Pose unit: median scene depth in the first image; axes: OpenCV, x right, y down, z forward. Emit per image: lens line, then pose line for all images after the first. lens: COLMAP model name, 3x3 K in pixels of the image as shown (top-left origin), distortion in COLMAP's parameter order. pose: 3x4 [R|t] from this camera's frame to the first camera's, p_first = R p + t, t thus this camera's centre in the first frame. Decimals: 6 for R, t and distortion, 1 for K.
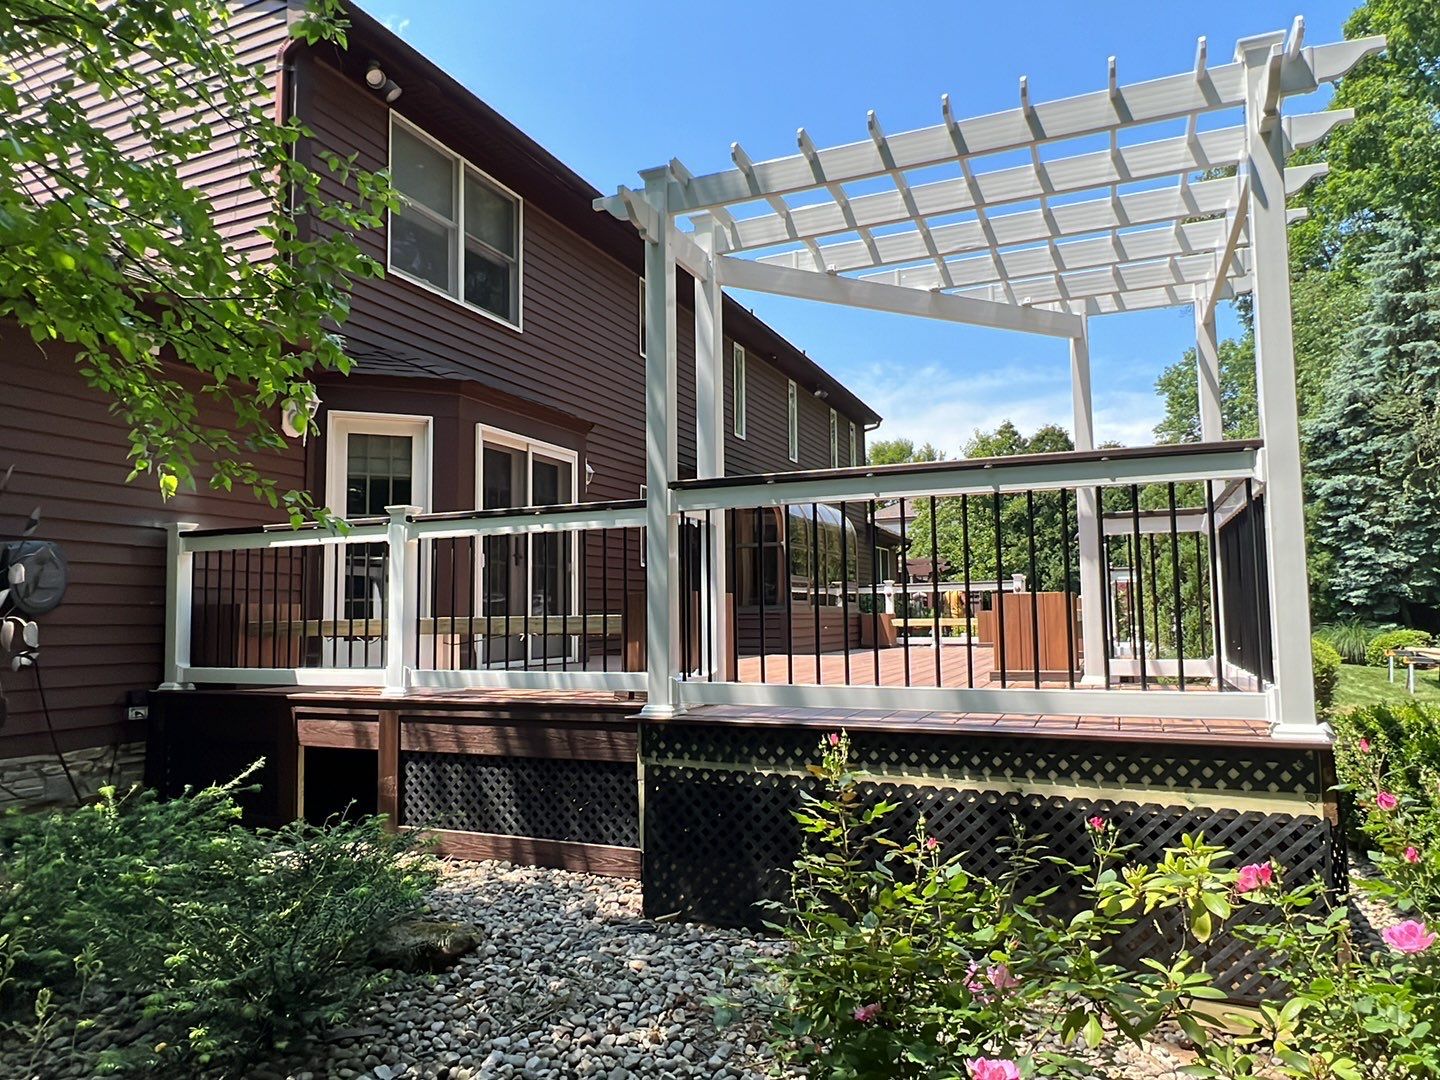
lens RADIAL K [[937.9, 0, 720.0], [0, 937.9, 543.6], [0, 0, 1]] dist [0.002294, 0.002264]
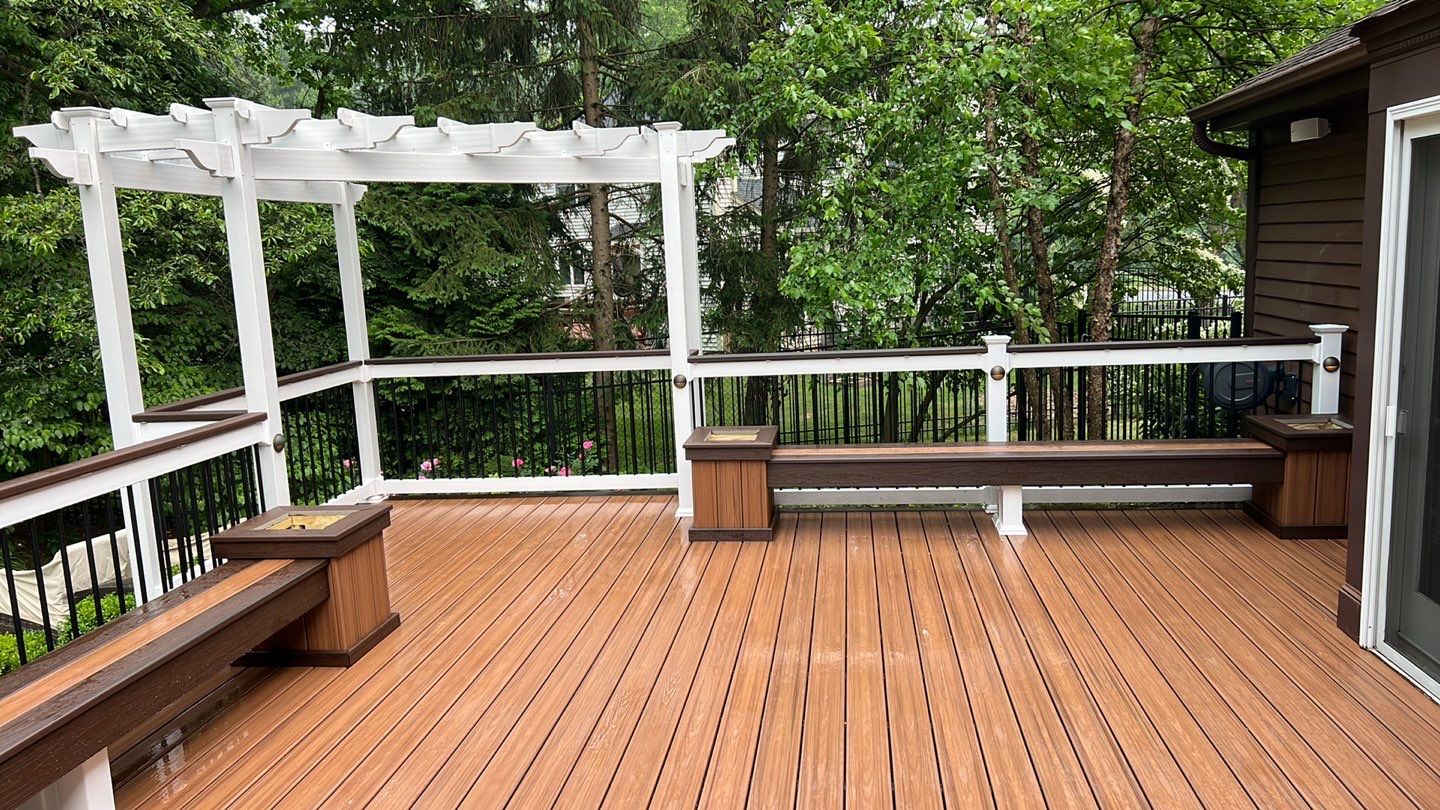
lens RADIAL K [[1036.3, 0, 723.7], [0, 1036.3, 411.8], [0, 0, 1]] dist [0.049886, -0.056345]
pose [[-0.958477, 0.100068, -0.267038, 0.059807], [0.080892, 0.993352, 0.081899, -0.016943], [0.273458, 0.056897, -0.960200, 0.451909]]
